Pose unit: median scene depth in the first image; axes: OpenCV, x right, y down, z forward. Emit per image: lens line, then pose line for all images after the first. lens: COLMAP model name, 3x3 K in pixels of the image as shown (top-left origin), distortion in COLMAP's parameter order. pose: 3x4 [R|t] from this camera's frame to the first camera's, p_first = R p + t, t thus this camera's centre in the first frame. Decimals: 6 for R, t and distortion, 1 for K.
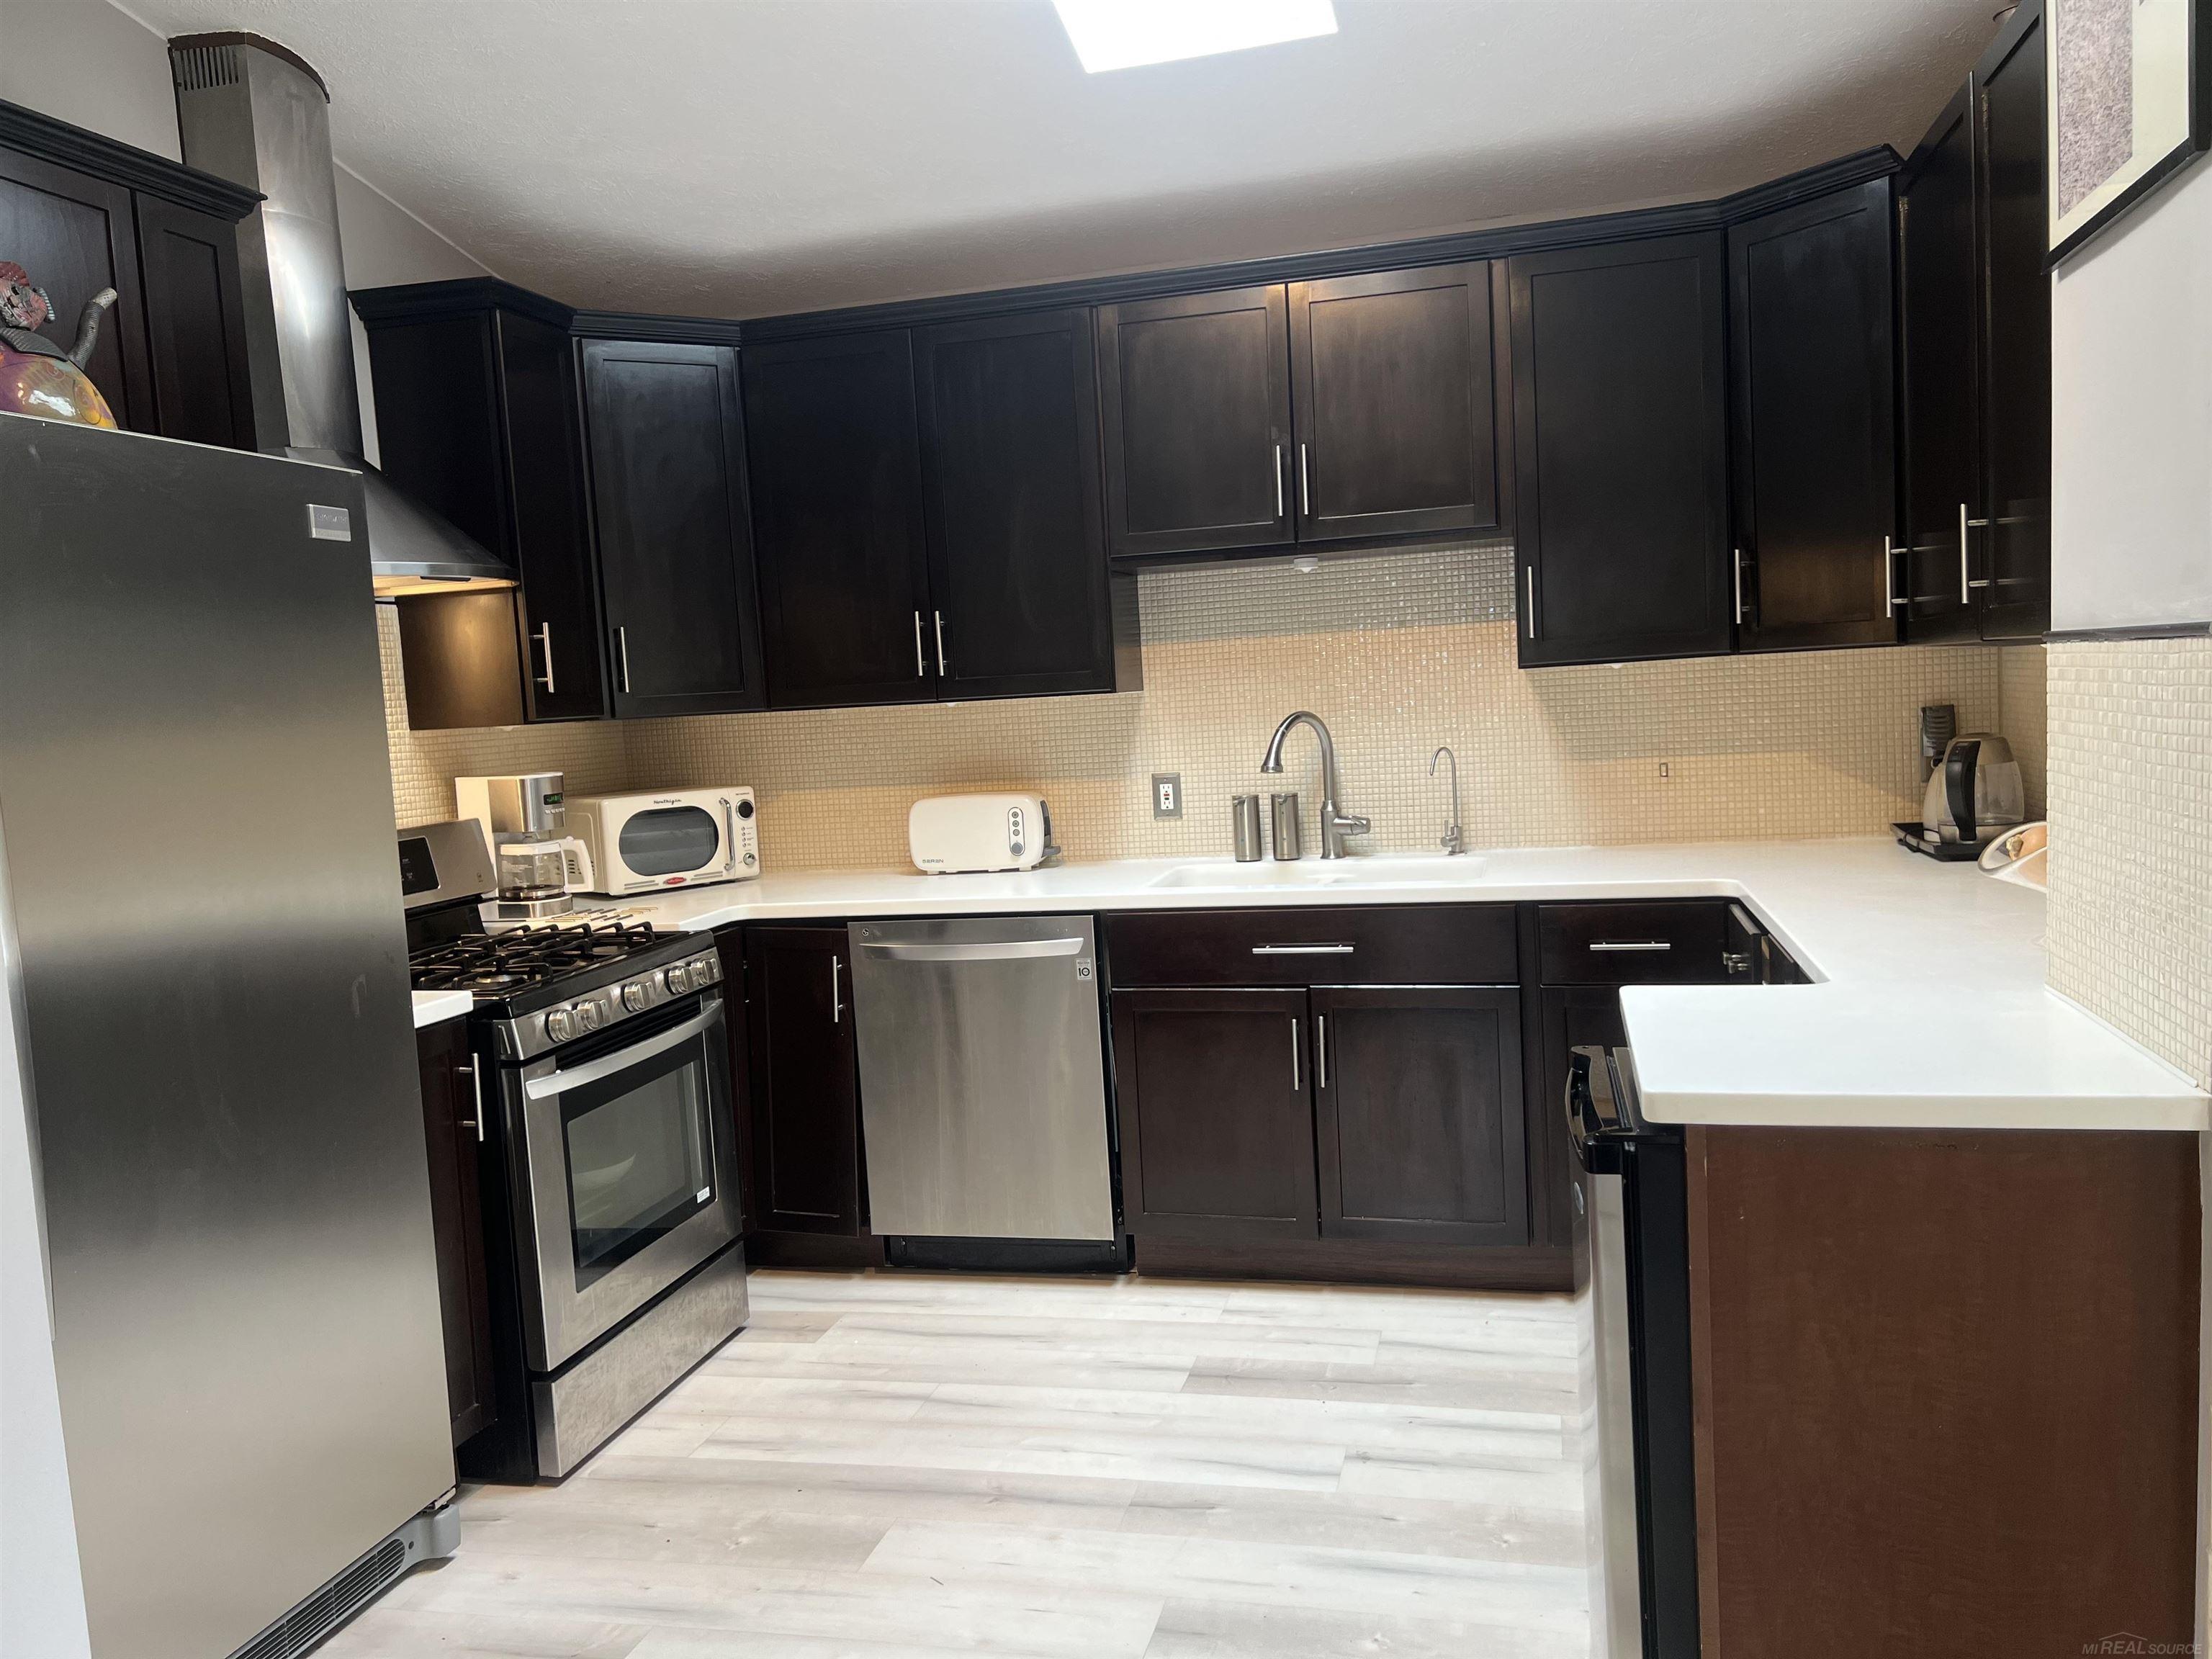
lens RADIAL K [[1655.8, 0, 1112.6], [0, 1655.8, 843.0], [0, 0, 1]] dist [0.078680, -0.095890]
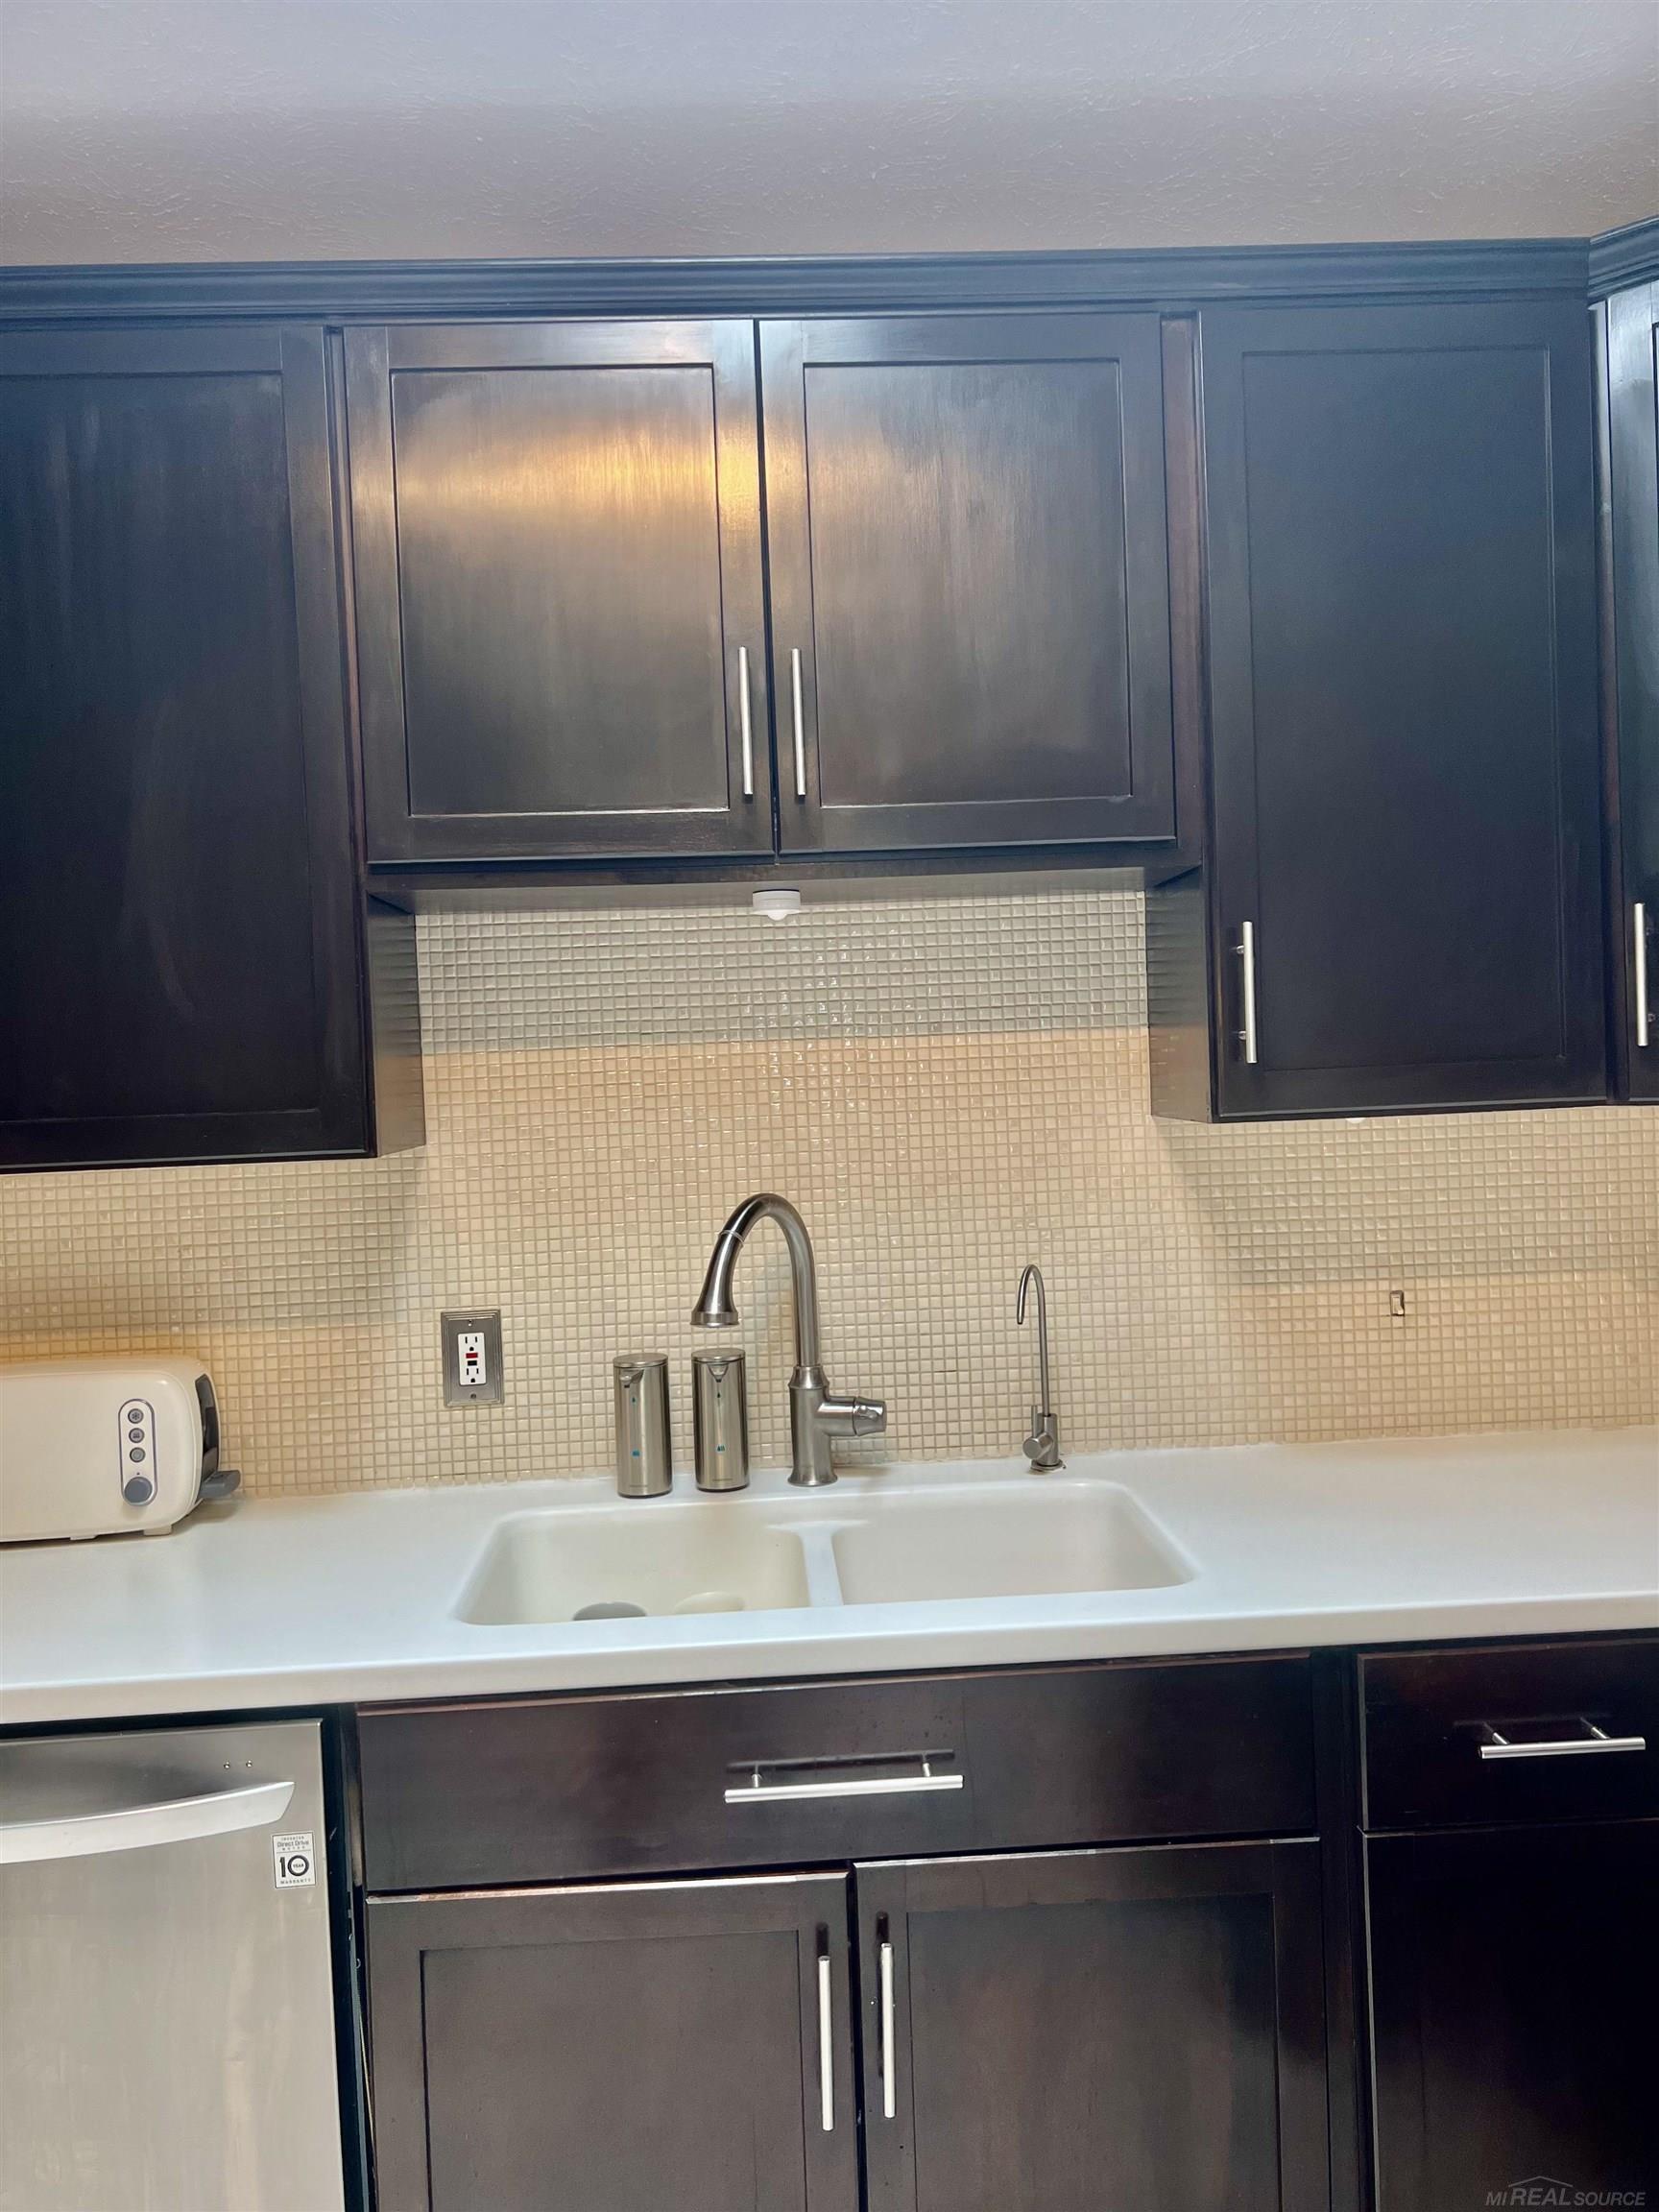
lens RADIAL K [[1655.8, 0, 832.5], [0, 1655.8, 1095.4], [0, 0, 1]] dist [0.078680, -0.095890]
pose [[0.953795, 0.014725, 0.300098, -0.017090], [0.013806, 0.995596, -0.092730, -0.066367], [-0.300142, 0.092588, 0.949390, 0.547994]]
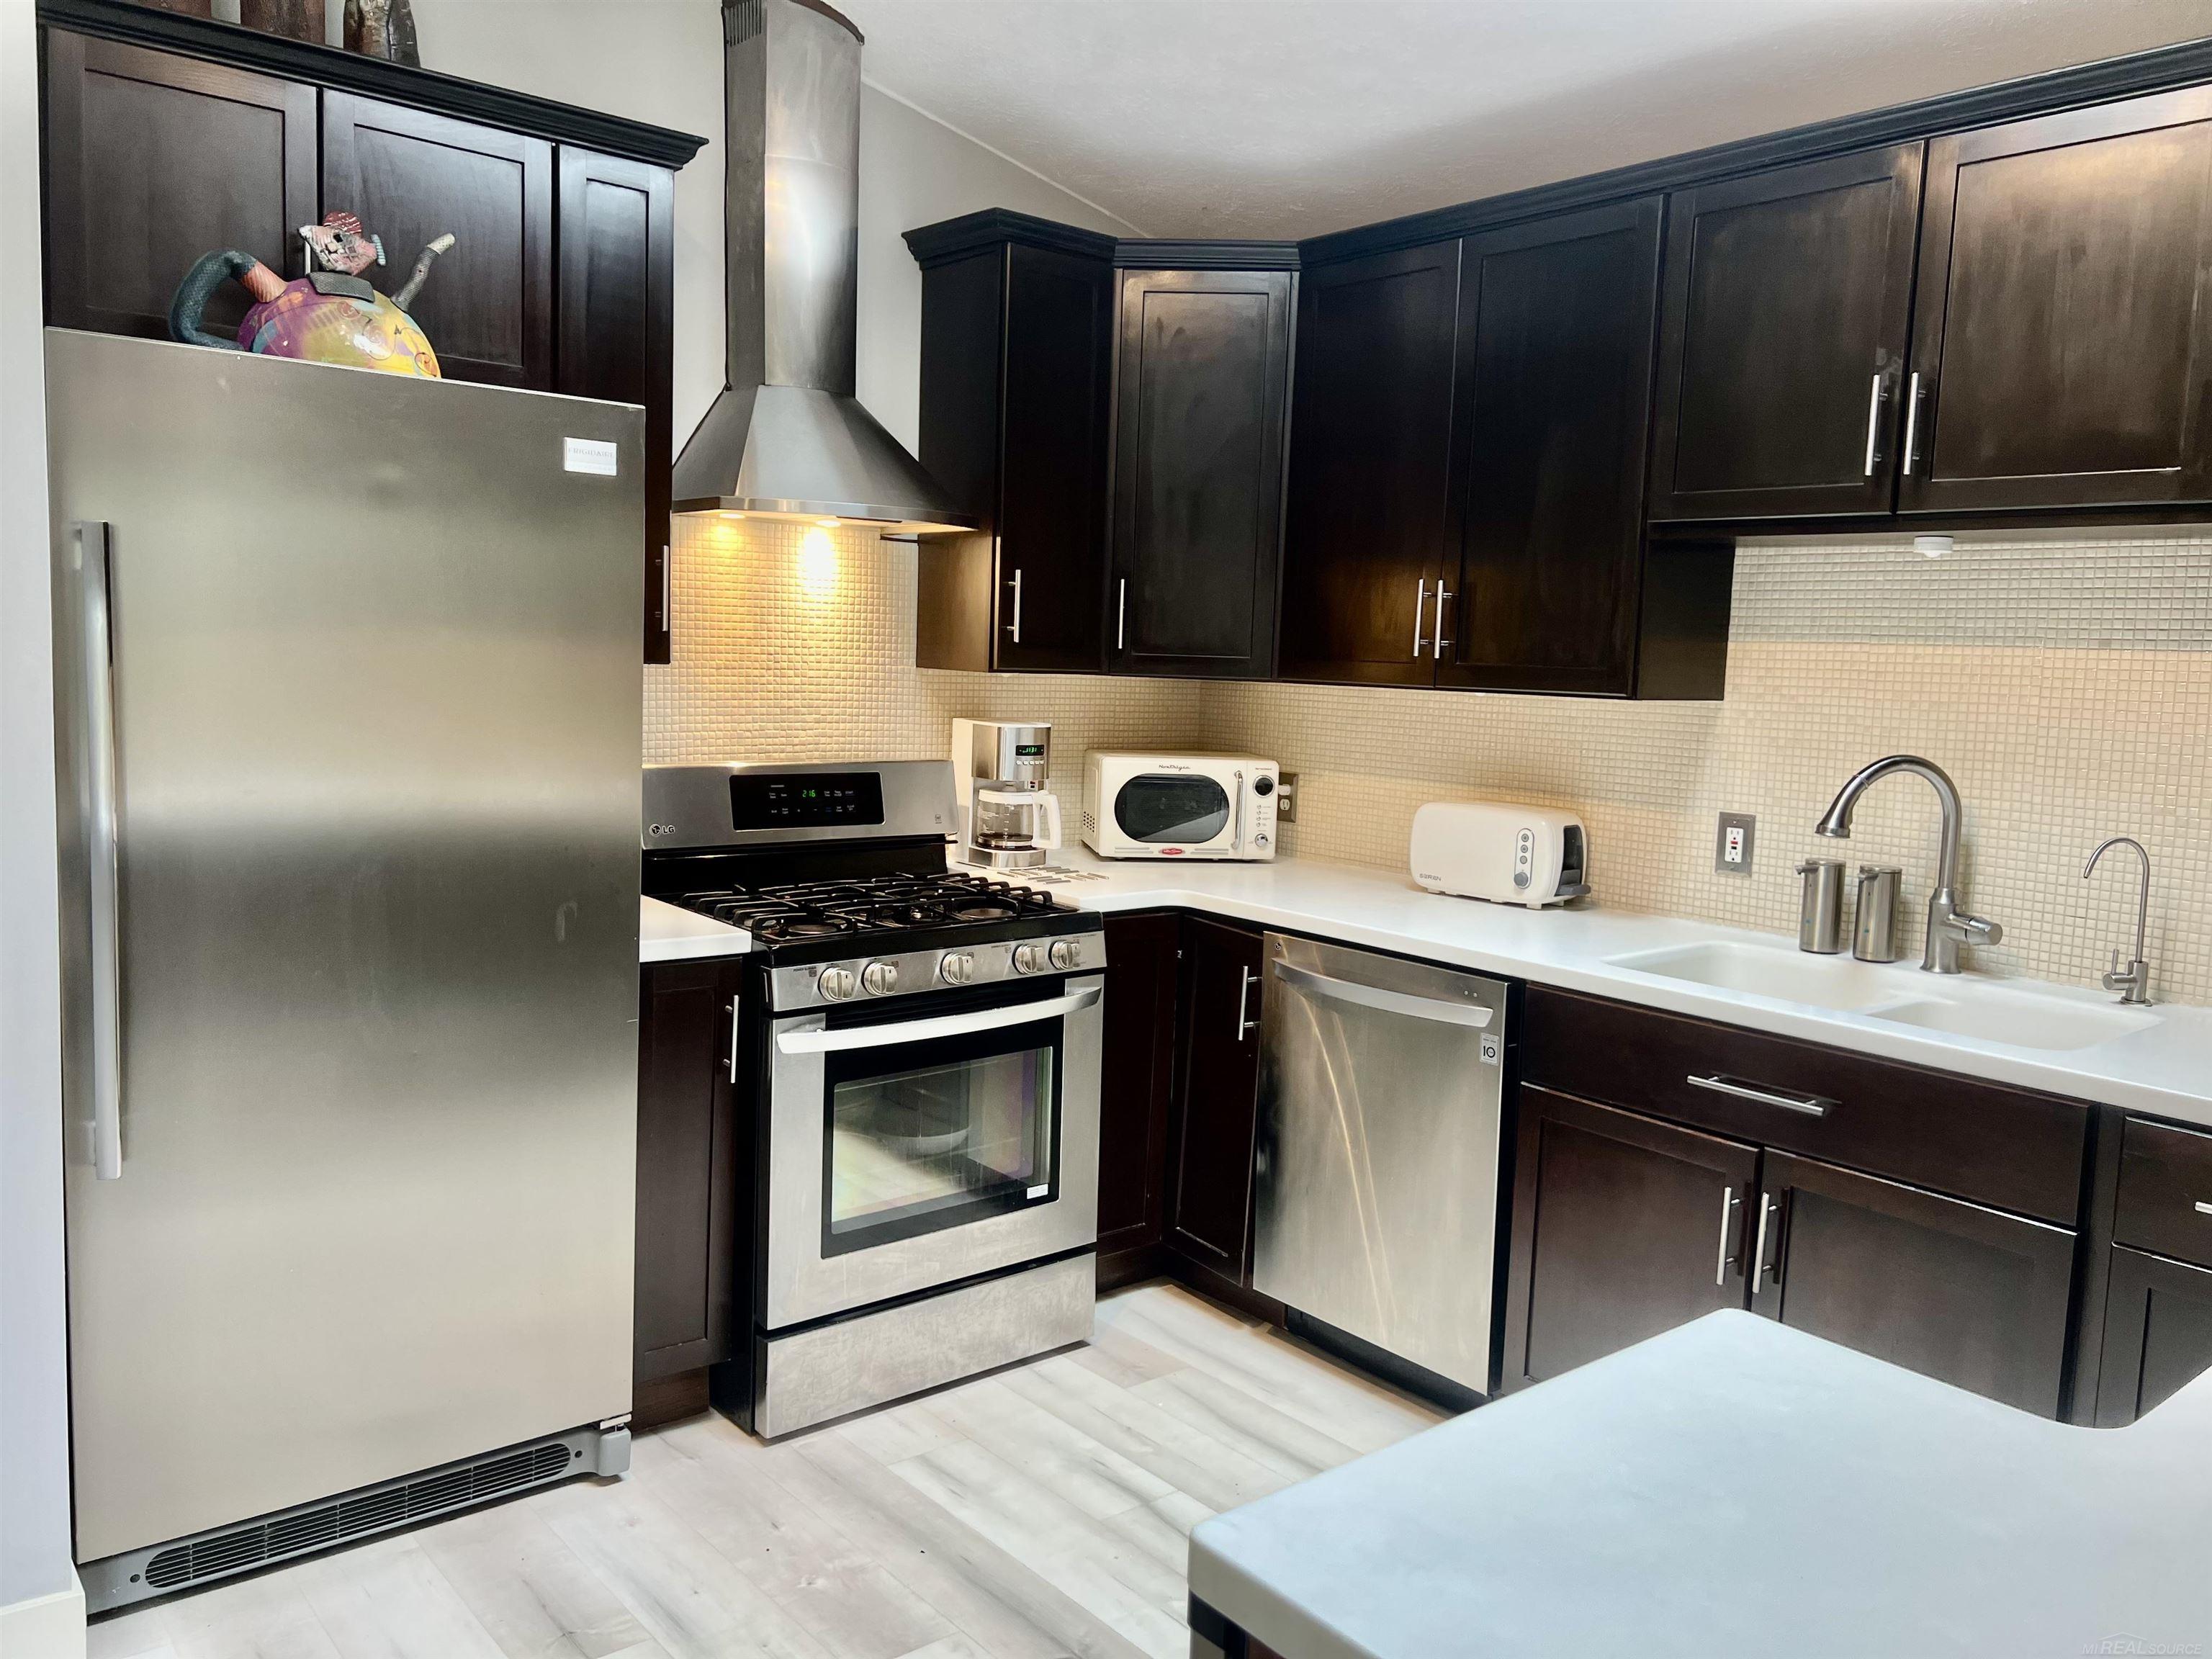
lens RADIAL K [[1655.8, 0, 1093.9], [0, 1655.8, 820.3], [0, 0, 1]] dist [0.078680, -0.095890]
pose [[0.801329, 0.148370, -0.579533, 0.268186], [-0.136976, 0.988525, 0.063680, -0.053766], [0.582331, 0.028353, 0.812457, 0.242478]]
